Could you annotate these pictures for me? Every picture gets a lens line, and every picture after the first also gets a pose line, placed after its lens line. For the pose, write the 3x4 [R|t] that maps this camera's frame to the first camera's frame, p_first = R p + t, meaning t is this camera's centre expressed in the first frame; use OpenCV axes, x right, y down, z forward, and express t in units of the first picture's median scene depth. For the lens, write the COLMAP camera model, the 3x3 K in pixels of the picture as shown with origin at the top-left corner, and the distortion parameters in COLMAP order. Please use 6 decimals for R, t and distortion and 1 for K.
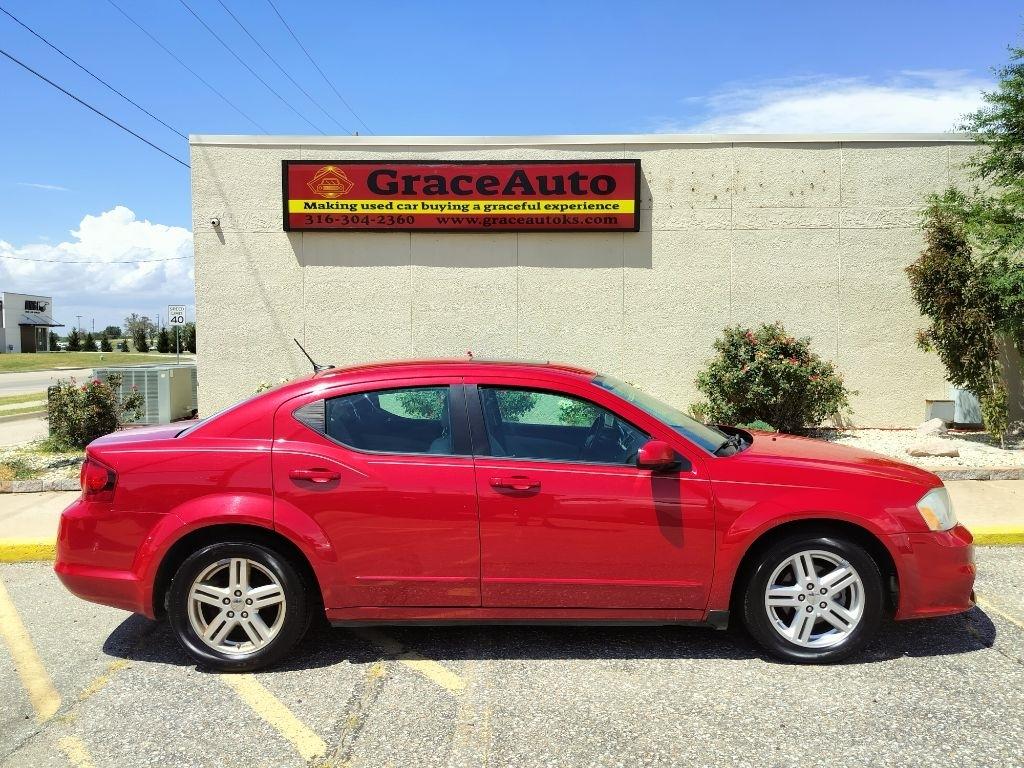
lens RADIAL K [[858.9, 0, 505.9], [0, 858.9, 383.8], [0, 0, 1]] dist [0.102149, -0.158006]
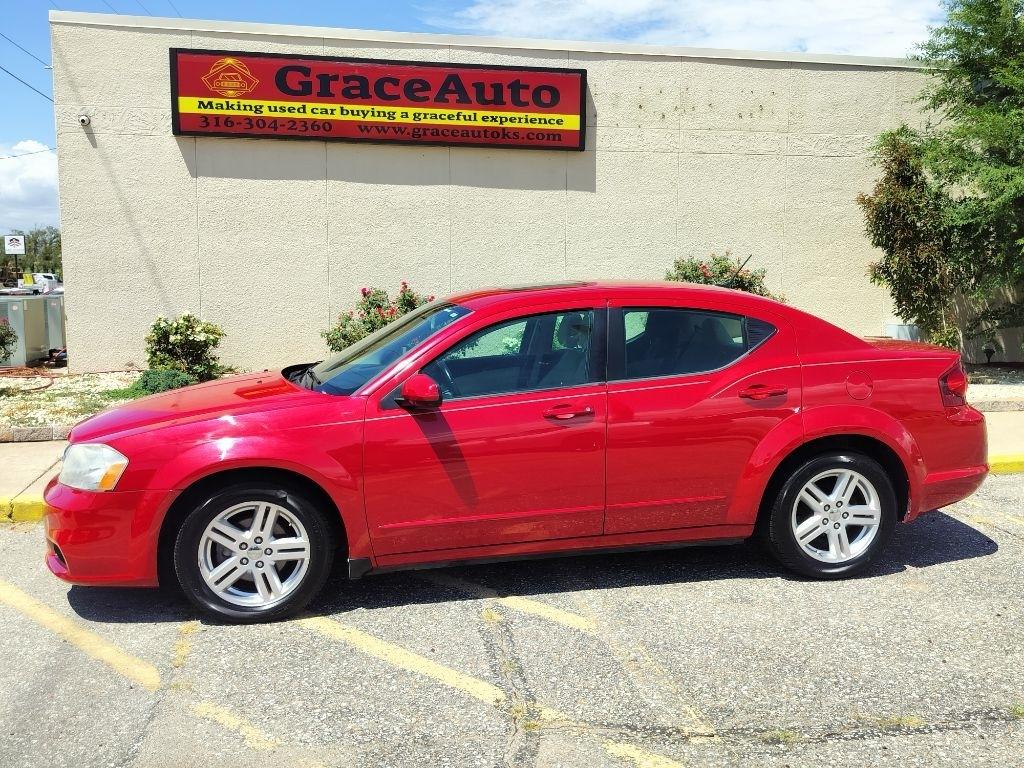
lens RADIAL K [[968.4, 0, 512.6], [0, 968.4, 388.5], [0, 0, 1]] dist [0.087919, -0.161607]
pose [[0.981500, -0.011379, 0.191125, -0.118268], [-0.000922, 0.997940, 0.064149, 0.007426], [-0.191462, -0.063138, 0.979467, -0.002963]]
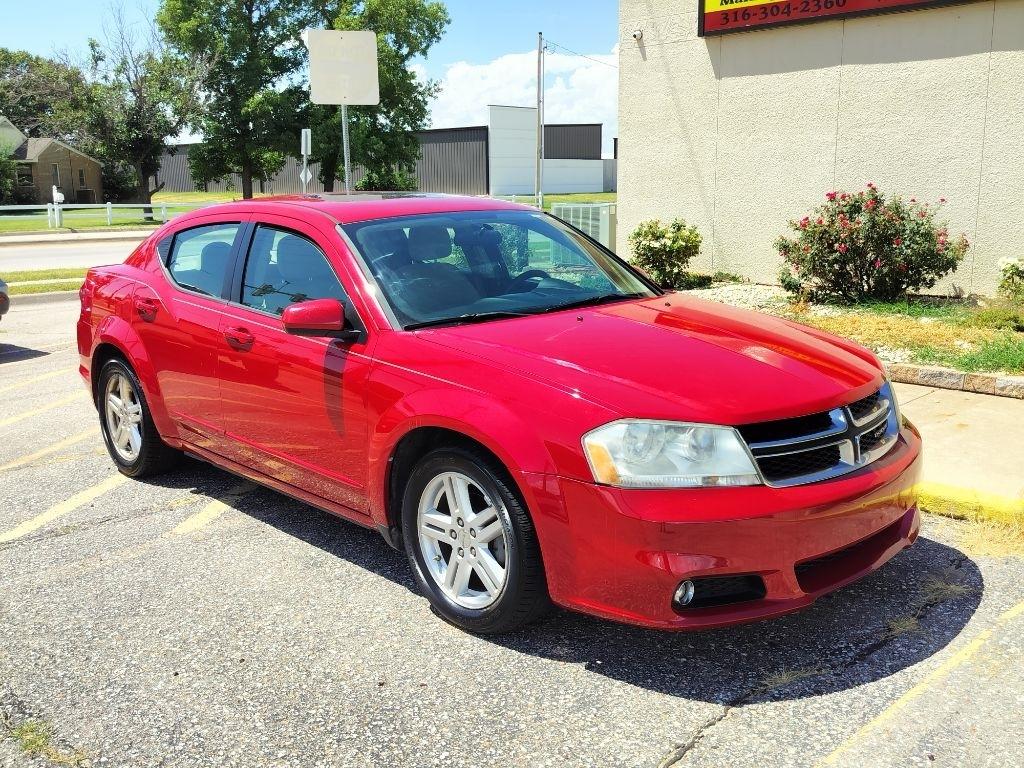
lens RADIAL K [[990.7, 0, 511.0], [0, 990.7, 378.6], [0, 0, 1]] dist [0.091526, -0.167264]
pose [[0.694255, 0.136213, -0.706722, 0.343342], [-0.026049, 0.986040, 0.164459, -0.005946], [0.719257, -0.095767, 0.688112, 0.178216]]
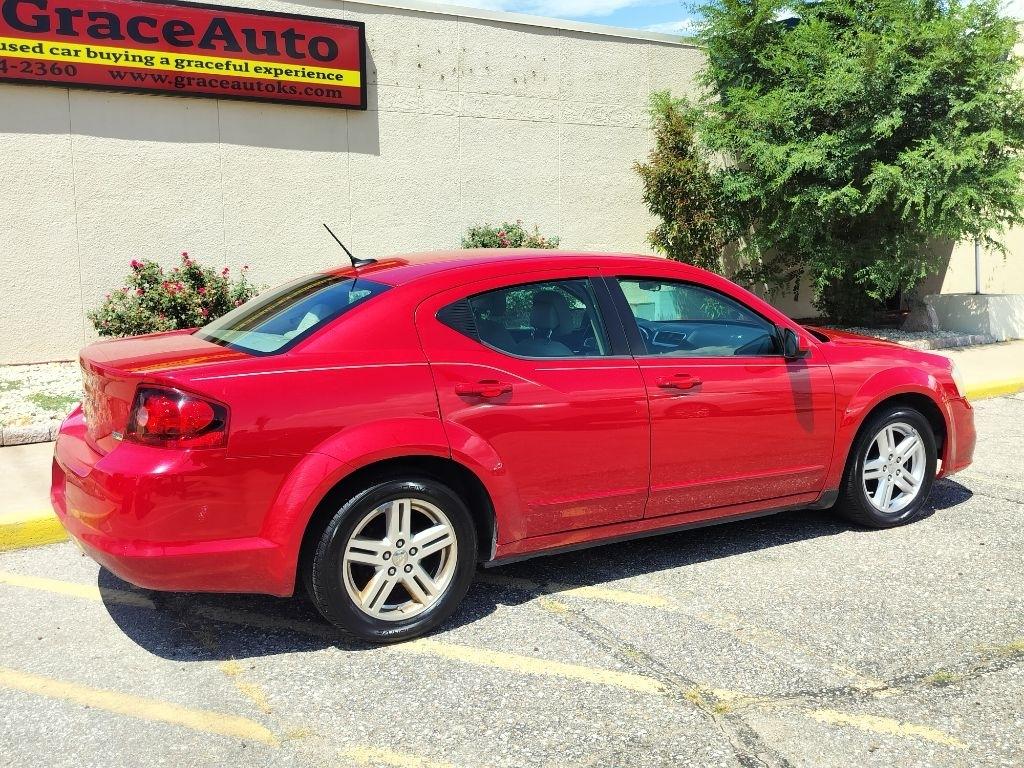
lens RADIAL K [[1012.7, 0, 509.1], [0, 1012.7, 383.1], [0, 0, 1]] dist [0.081835, -0.138172]
pose [[0.856581, -0.069896, 0.511257, -0.253580], [0.029852, 0.995837, 0.086129, 0.007381], [-0.515149, -0.058515, 0.855101, 0.063175]]
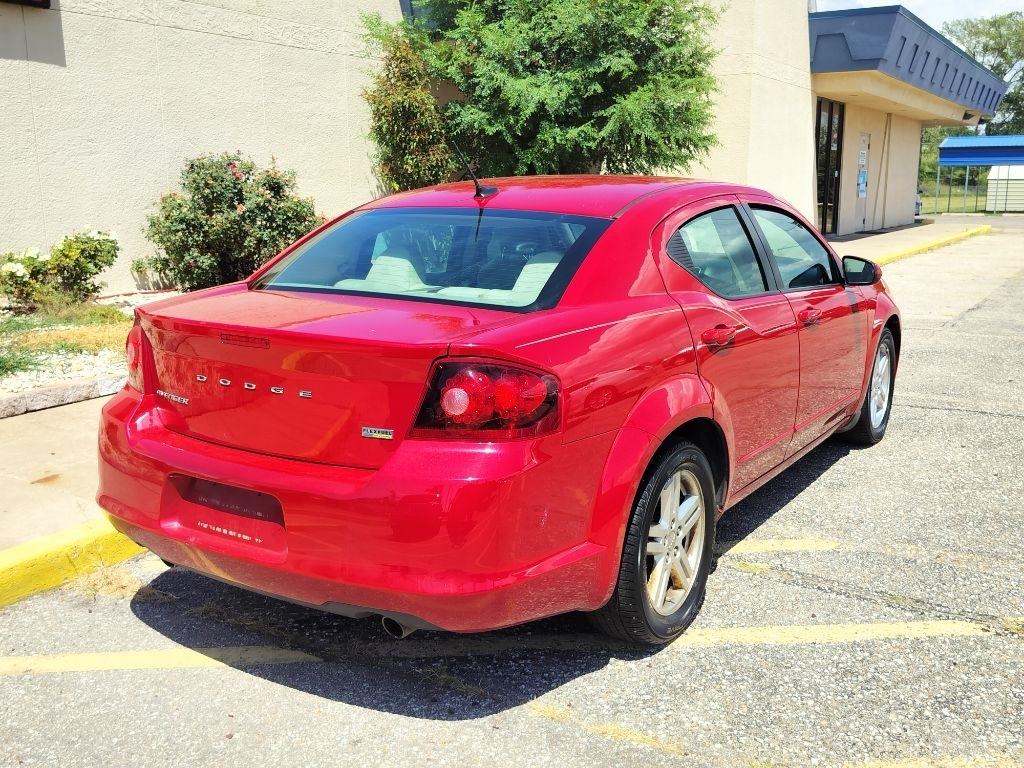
lens RADIAL K [[979.9, 0, 510.8], [0, 979.9, 385.1], [0, 0, 1]] dist [0.082836, -0.140334]
pose [[0.526210, -0.169787, 0.833232, -0.355168], [0.047732, 0.984217, 0.170408, -0.000569], [-0.849014, -0.049898, 0.526009, 0.269698]]
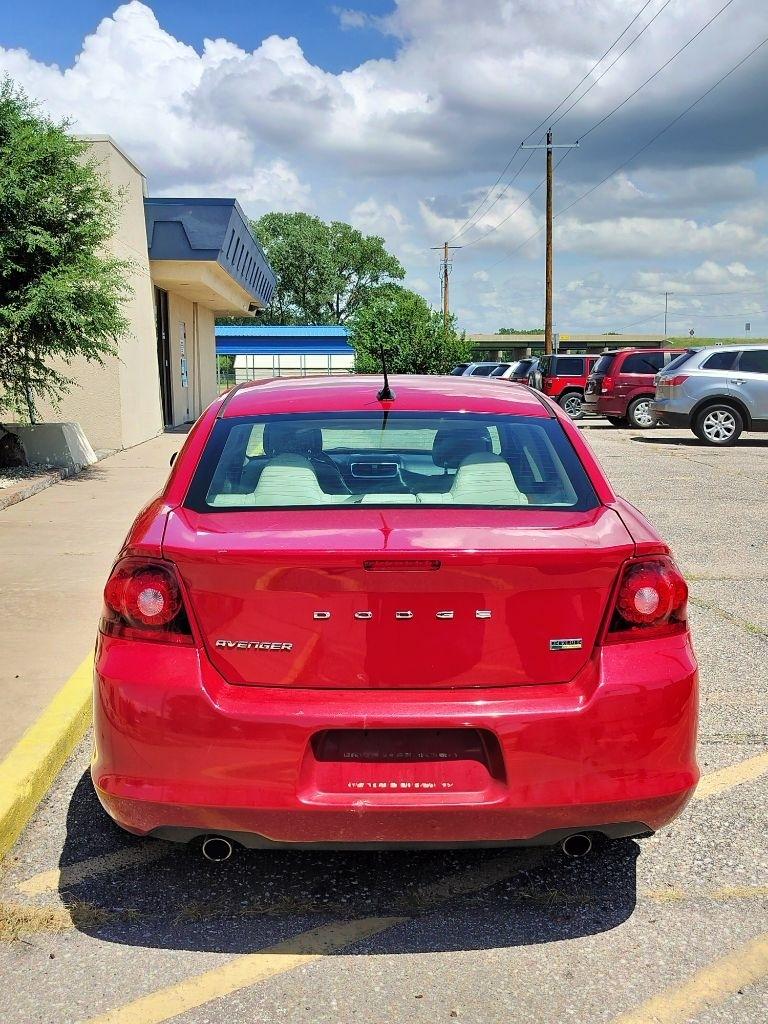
lens RADIAL K [[1079.5, 0, 382.0], [0, 1079.5, 514.3], [0, 0, 1]] dist [0.113123, -0.238398]
pose [[-0.053970, -0.130186, 0.990020, -0.416941], [0.050798, 0.989823, 0.132930, -0.015261], [-0.997250, 0.057465, -0.046808, 0.456171]]
